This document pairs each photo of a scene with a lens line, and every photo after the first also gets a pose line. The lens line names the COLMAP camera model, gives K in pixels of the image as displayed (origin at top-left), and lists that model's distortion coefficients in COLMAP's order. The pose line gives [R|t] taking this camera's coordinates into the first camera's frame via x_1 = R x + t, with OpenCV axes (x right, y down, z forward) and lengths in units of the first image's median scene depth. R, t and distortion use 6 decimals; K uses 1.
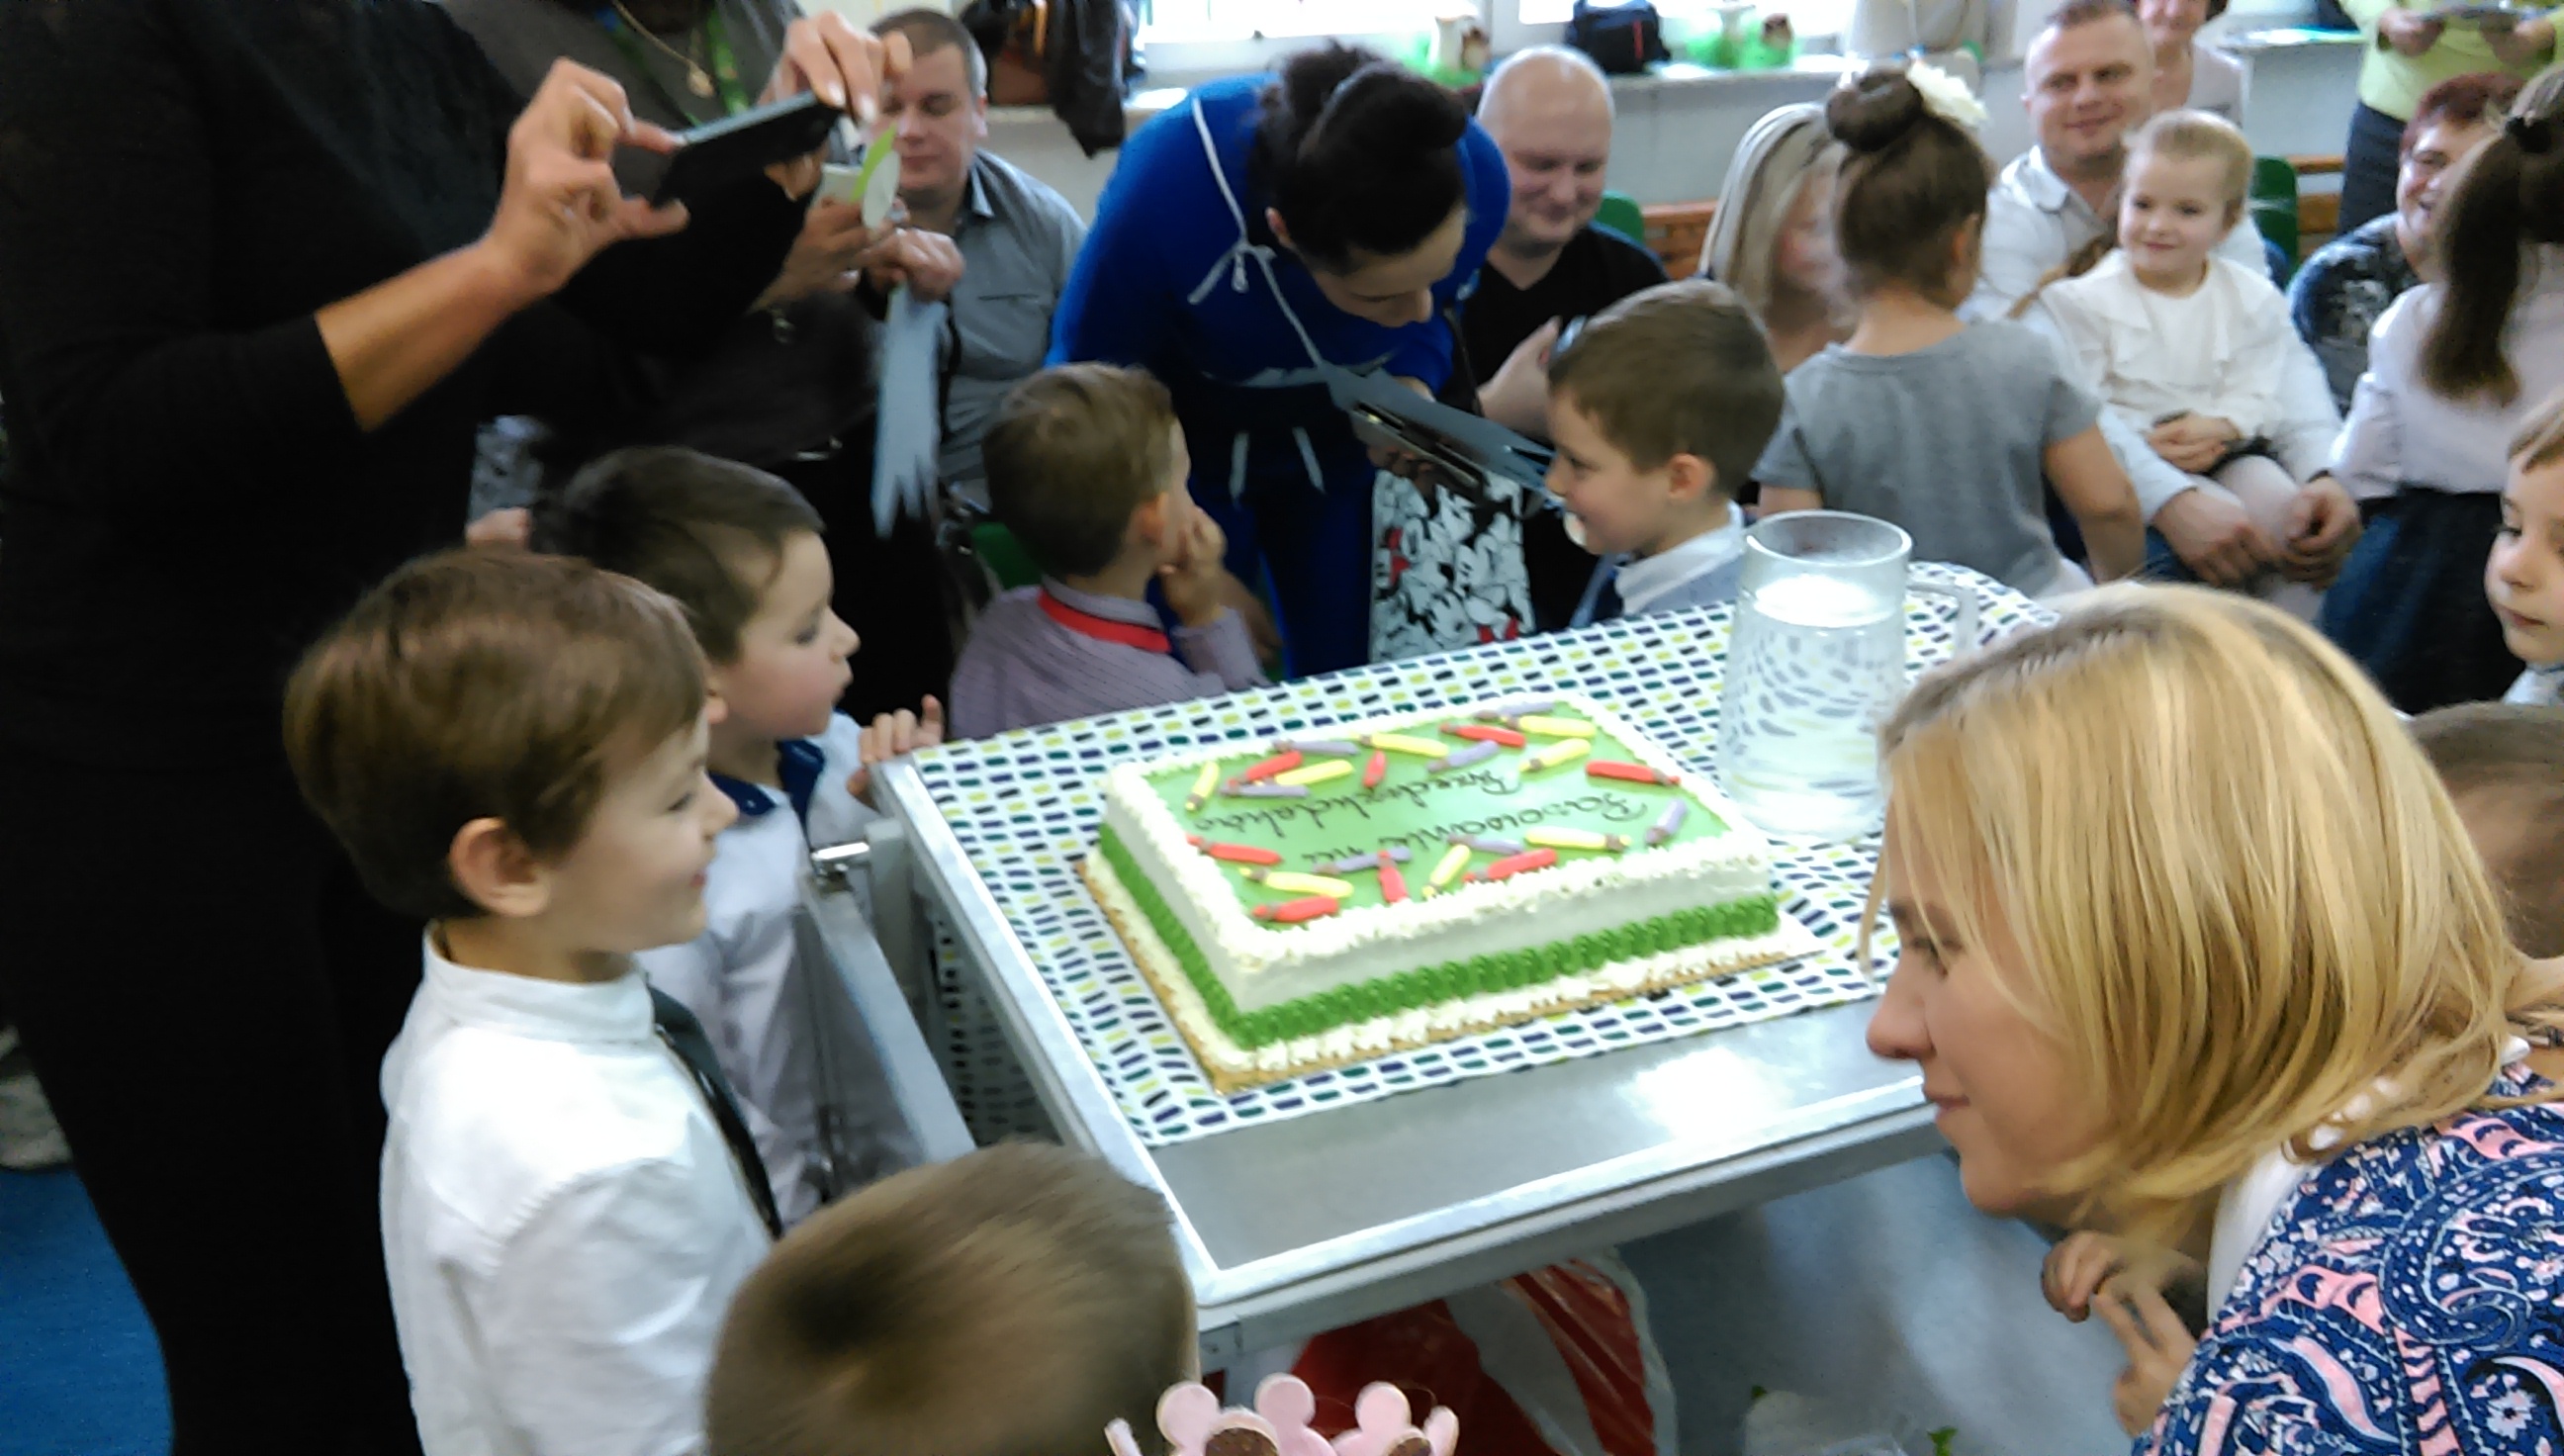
lens RADIAL K [[2119.0, 0, 1277.6], [0, 2119.0, 689.6], [0, 0, 1]] dist [0.079981, -0.145673]
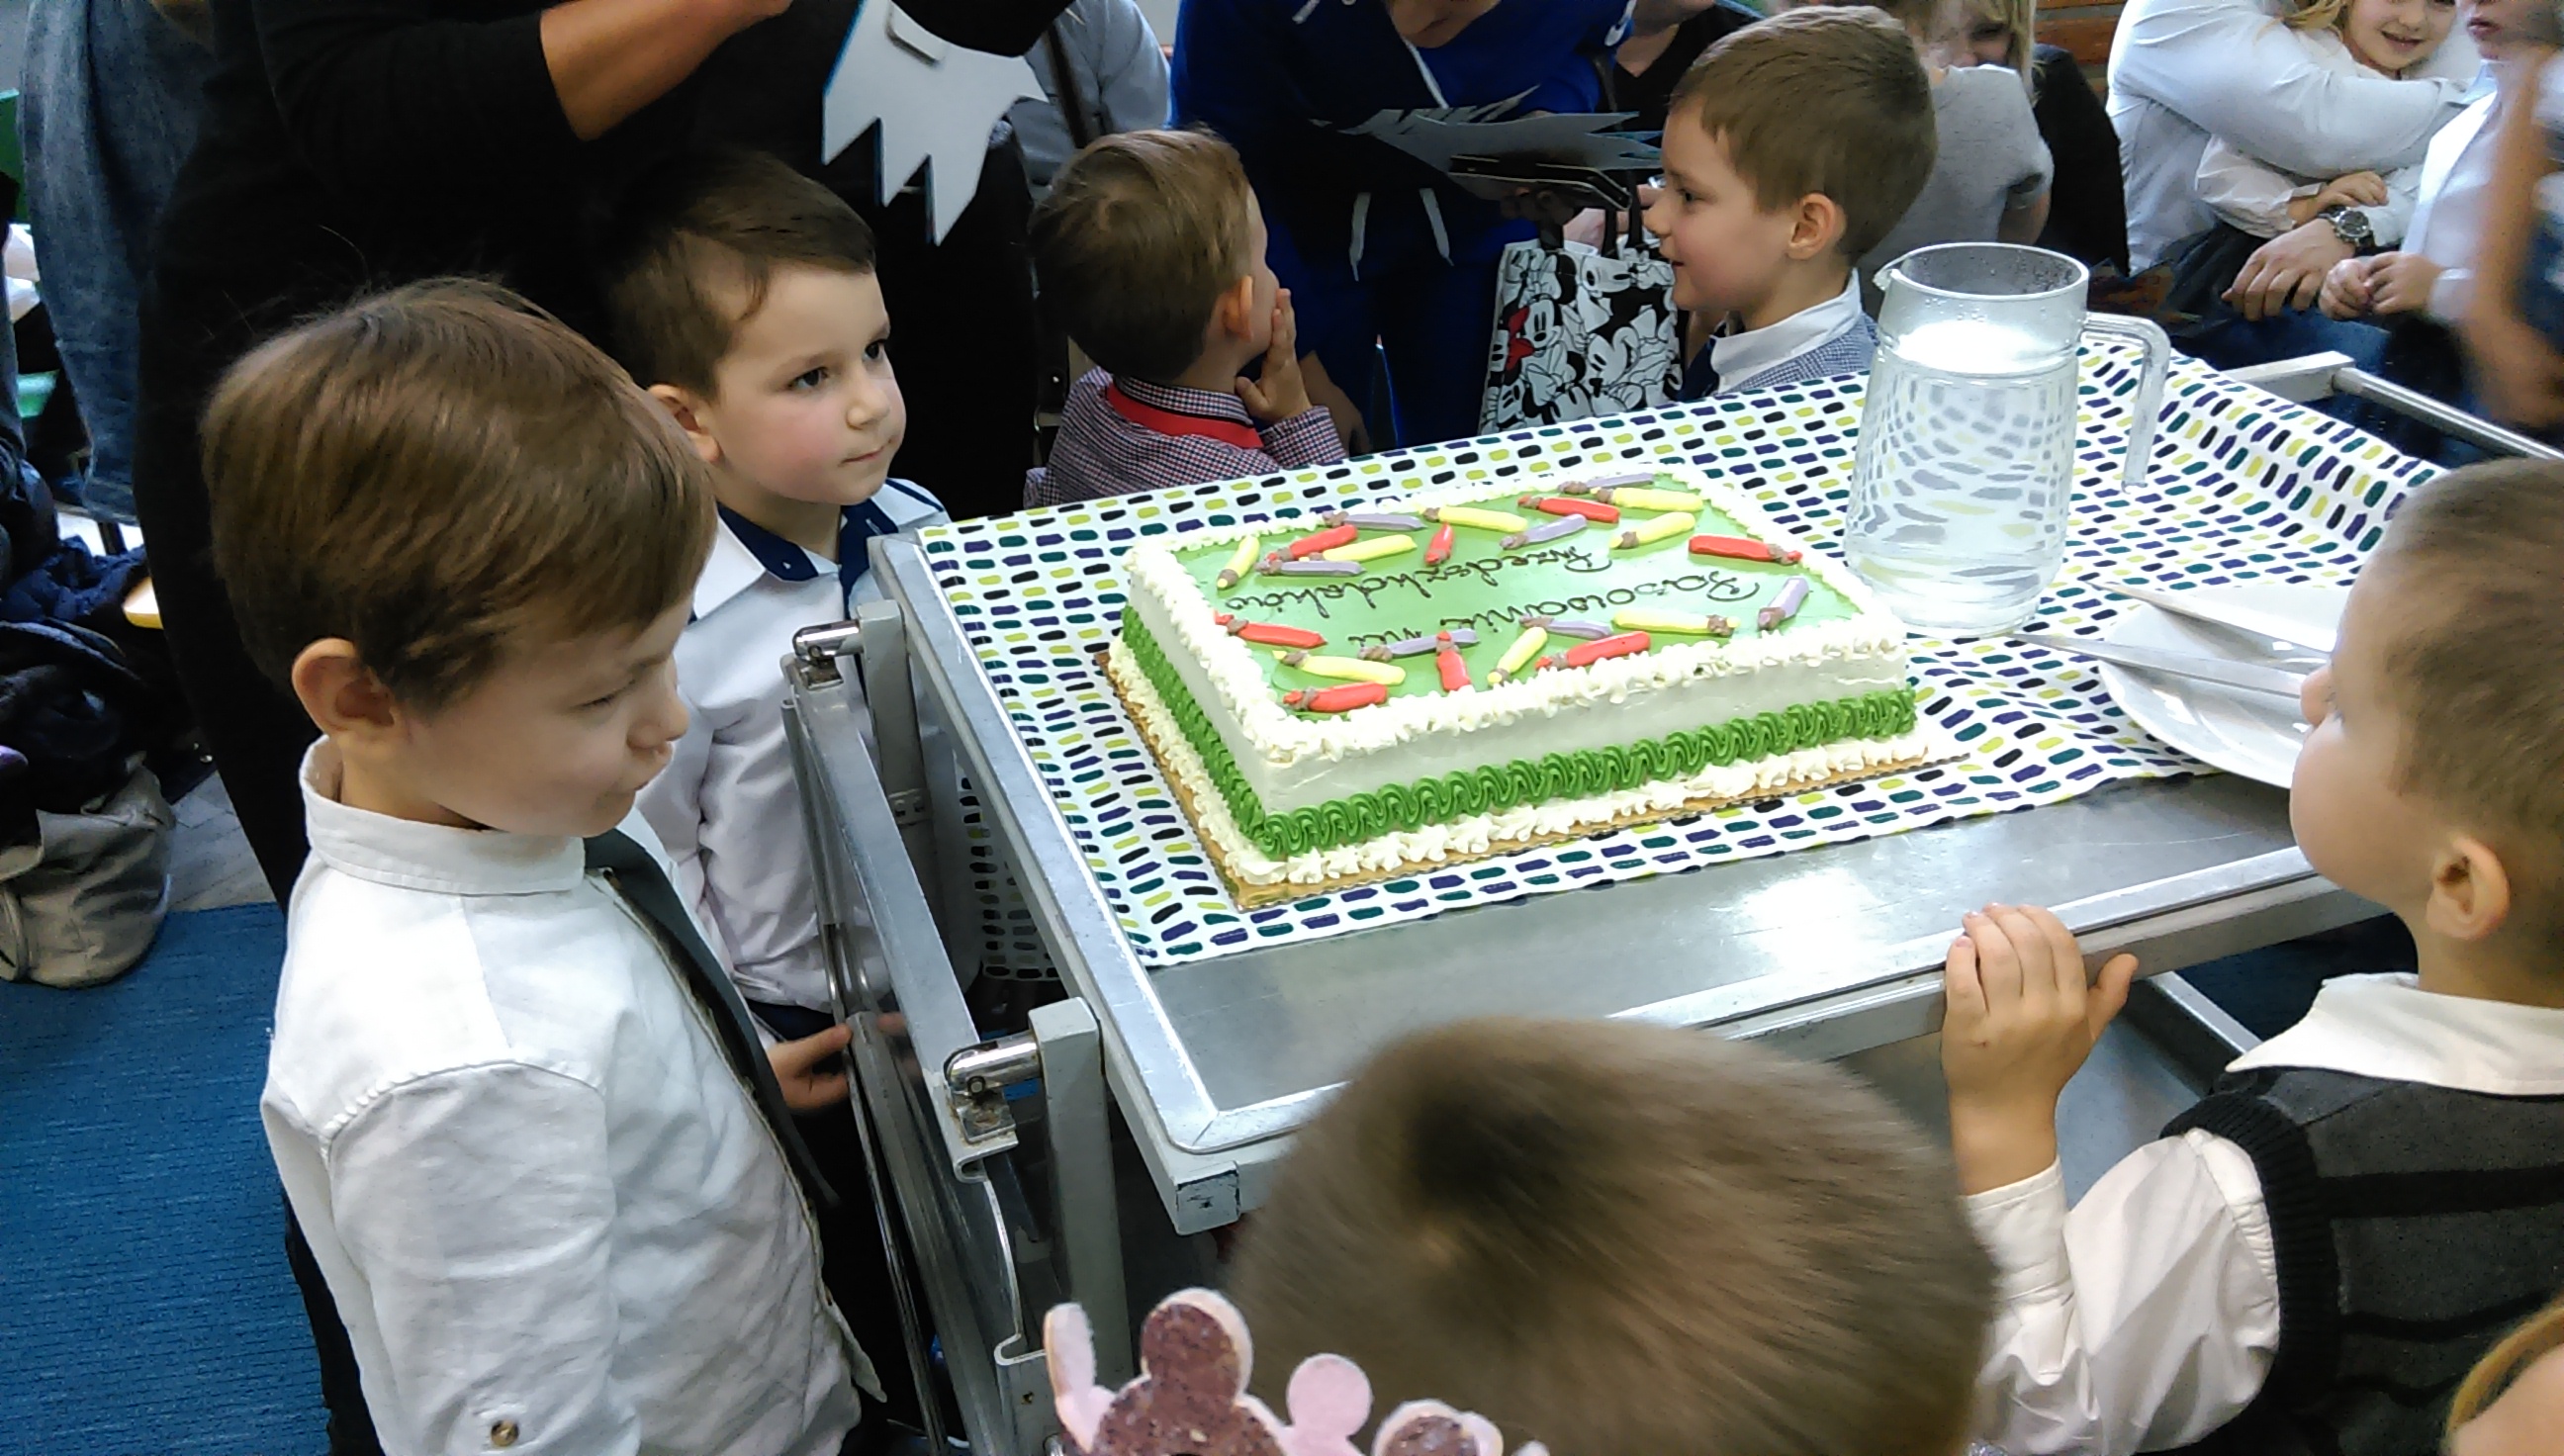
lens RADIAL K [[2108.1, 0, 1282.0], [0, 2108.1, 728.0], [0, 0, 1]] dist [0.088235, -0.161552]
pose [[0.998611, 0.011092, -0.051501, 0.029266], [-0.006709, 0.996400, 0.084514, 0.043333], [0.052253, -0.084051, 0.995090, 0.155152]]
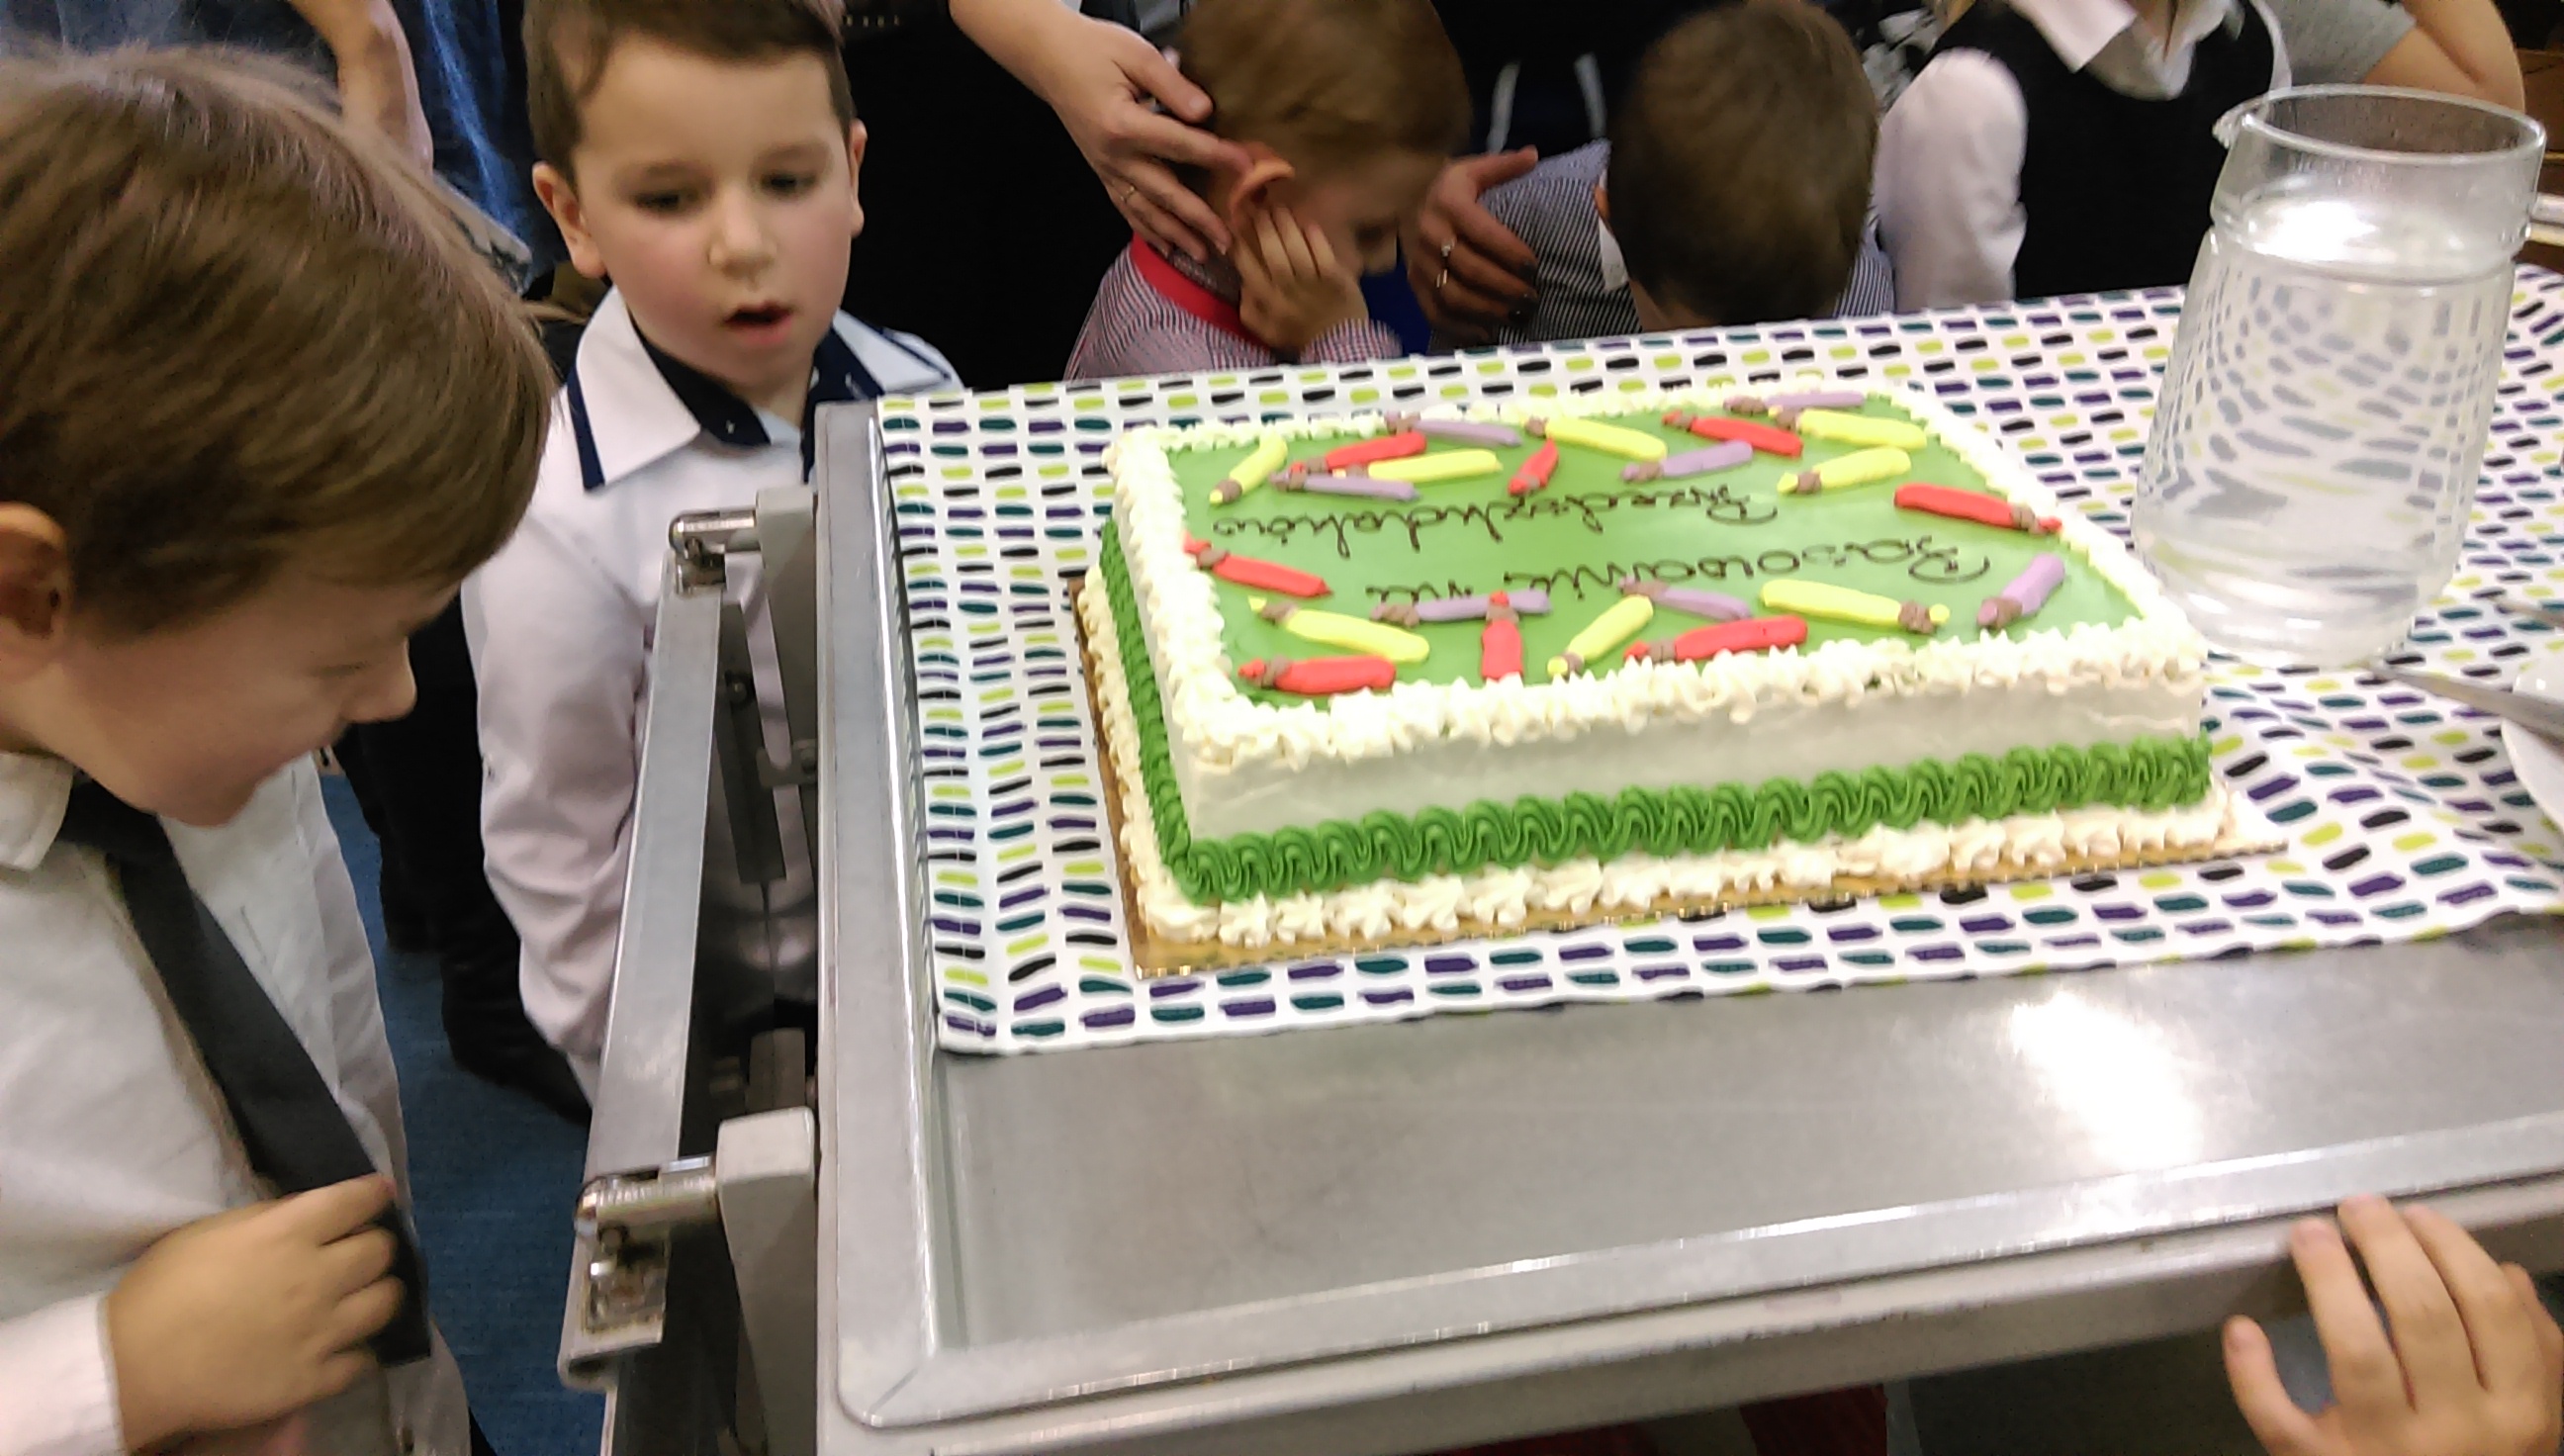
lens RADIAL K [[2149.7, 0, 1282.0], [0, 2149.7, 728.0], [0, 0, 1]] dist [0.082854, -0.202669]
pose [[0.979899, 0.105977, -0.169017, 0.094324], [-0.086787, 0.989314, 0.117157, 0.049108], [0.179627, -0.100133, 0.978625, 0.412390]]
